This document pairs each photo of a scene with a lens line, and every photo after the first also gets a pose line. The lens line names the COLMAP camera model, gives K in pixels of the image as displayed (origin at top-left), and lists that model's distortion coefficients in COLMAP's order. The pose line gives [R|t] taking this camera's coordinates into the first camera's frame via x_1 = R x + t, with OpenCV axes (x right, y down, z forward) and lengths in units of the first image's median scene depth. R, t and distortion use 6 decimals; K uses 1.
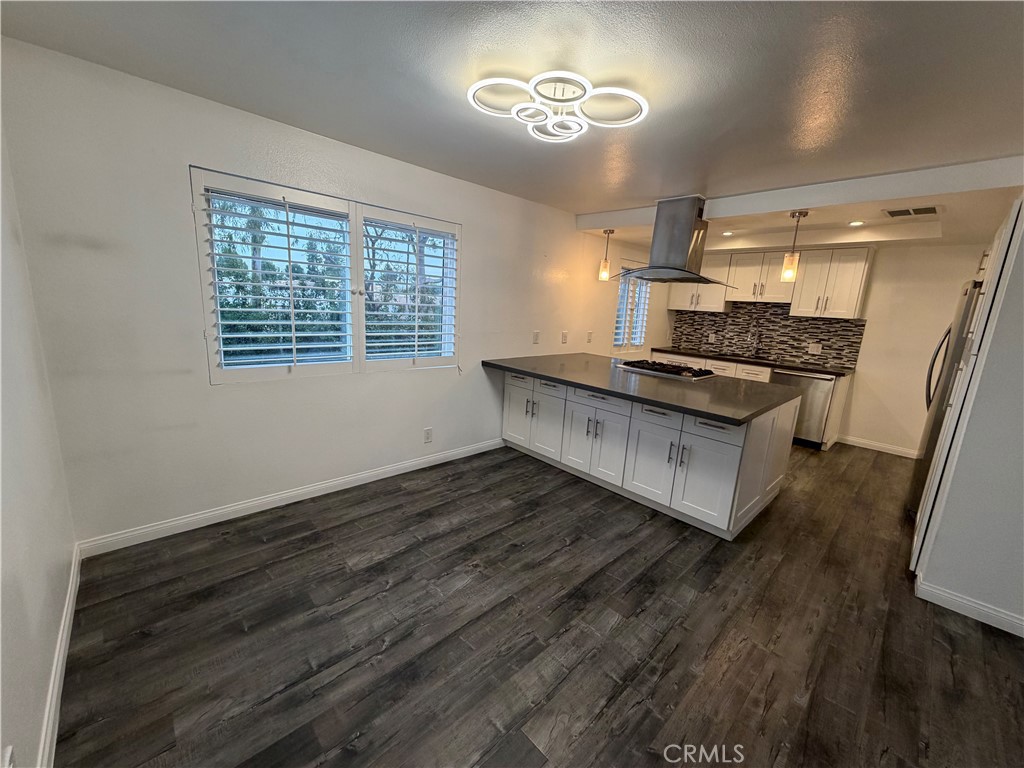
lens RADIAL K [[406.5, 0, 509.8], [0, 406.5, 383.6], [0, 0, 1]] dist [-0.001425, 0.001101]
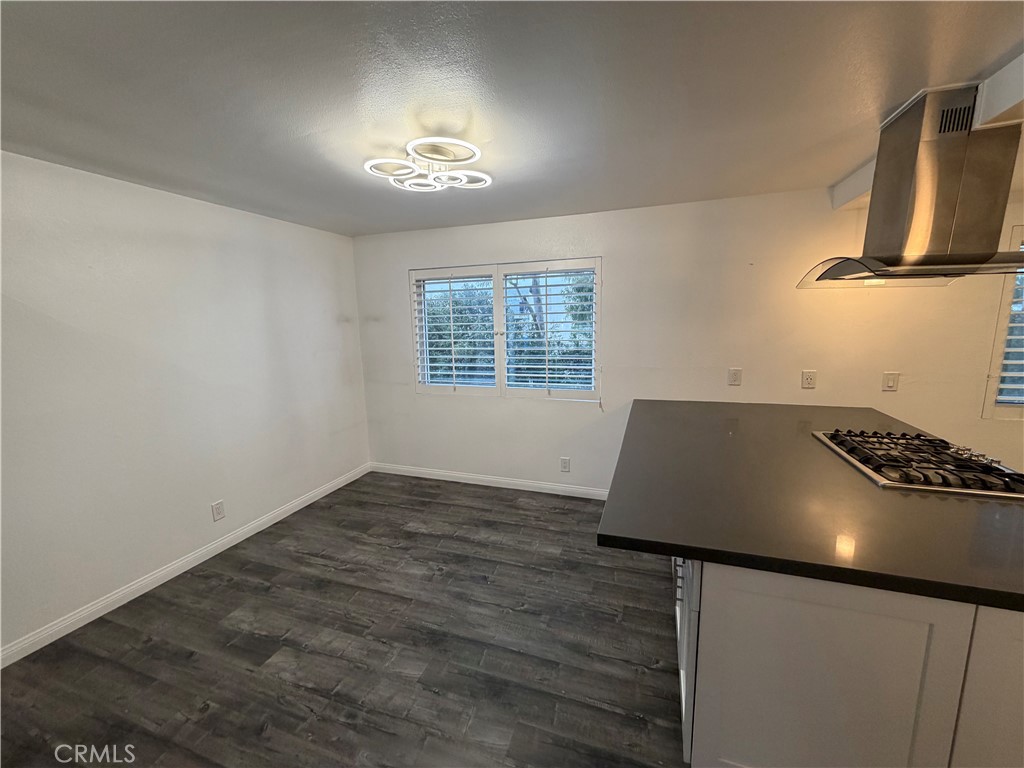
lens RADIAL K [[406.5, 0, 511.2], [0, 406.5, 385.1], [0, 0, 1]] dist [-0.001425, 0.001101]
pose [[0.457723, 0.073391, -0.886061, 0.728706], [-0.126263, 0.991852, 0.016928, -0.084631], [0.880084, 0.104128, 0.463260, 0.433248]]
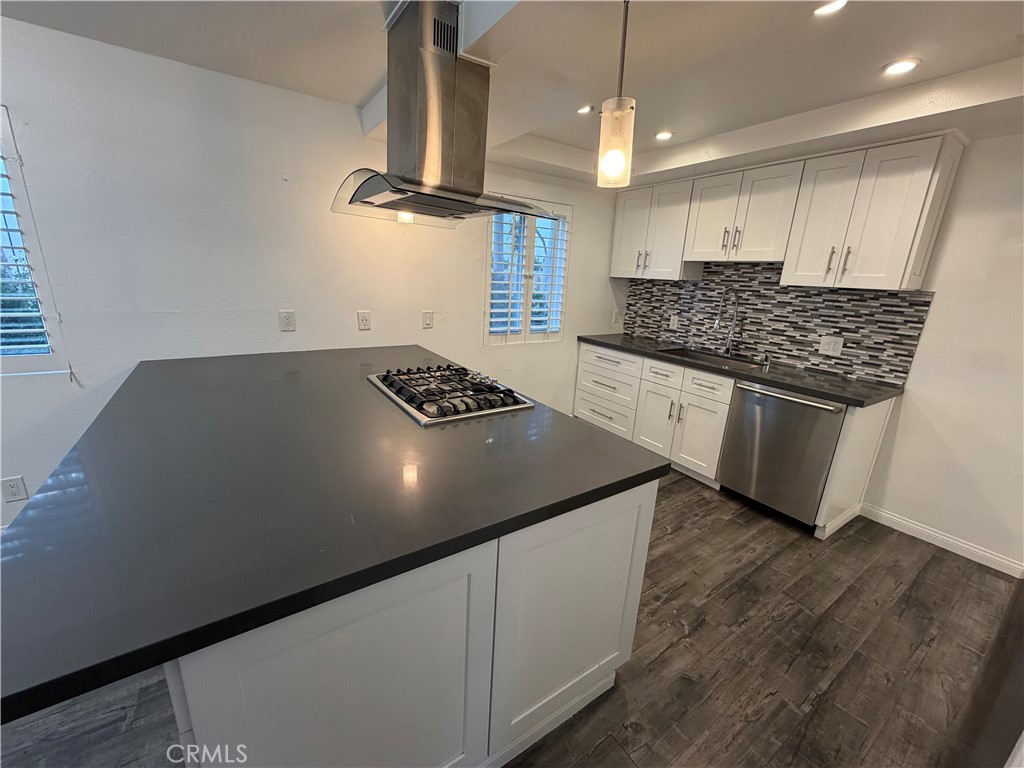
lens RADIAL K [[406.5, 0, 508.8], [0, 406.5, 387.4], [0, 0, 1]] dist [-0.001425, 0.001101]
pose [[0.986351, 0.038386, -0.160116, 0.677087], [-0.027601, 0.997231, 0.069049, -0.091601], [0.162324, -0.063687, 0.984680, 0.629593]]
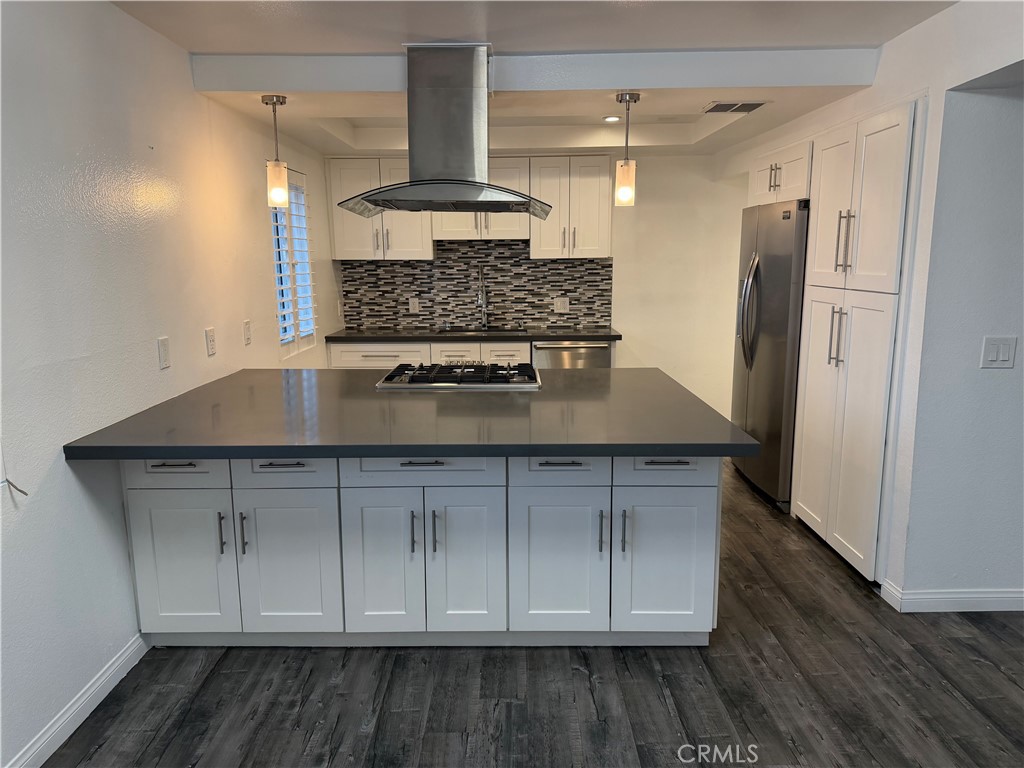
lens RADIAL K [[711.6, 0, 508.4], [0, 711.6, 389.1], [0, 0, 1]] dist [0.048562, -0.060128]
pose [[0.691052, -0.190389, 0.697280, -0.272817], [0.188921, 0.978728, 0.080003, -0.099635], [-0.697679, 0.076444, 0.712320, 0.375018]]
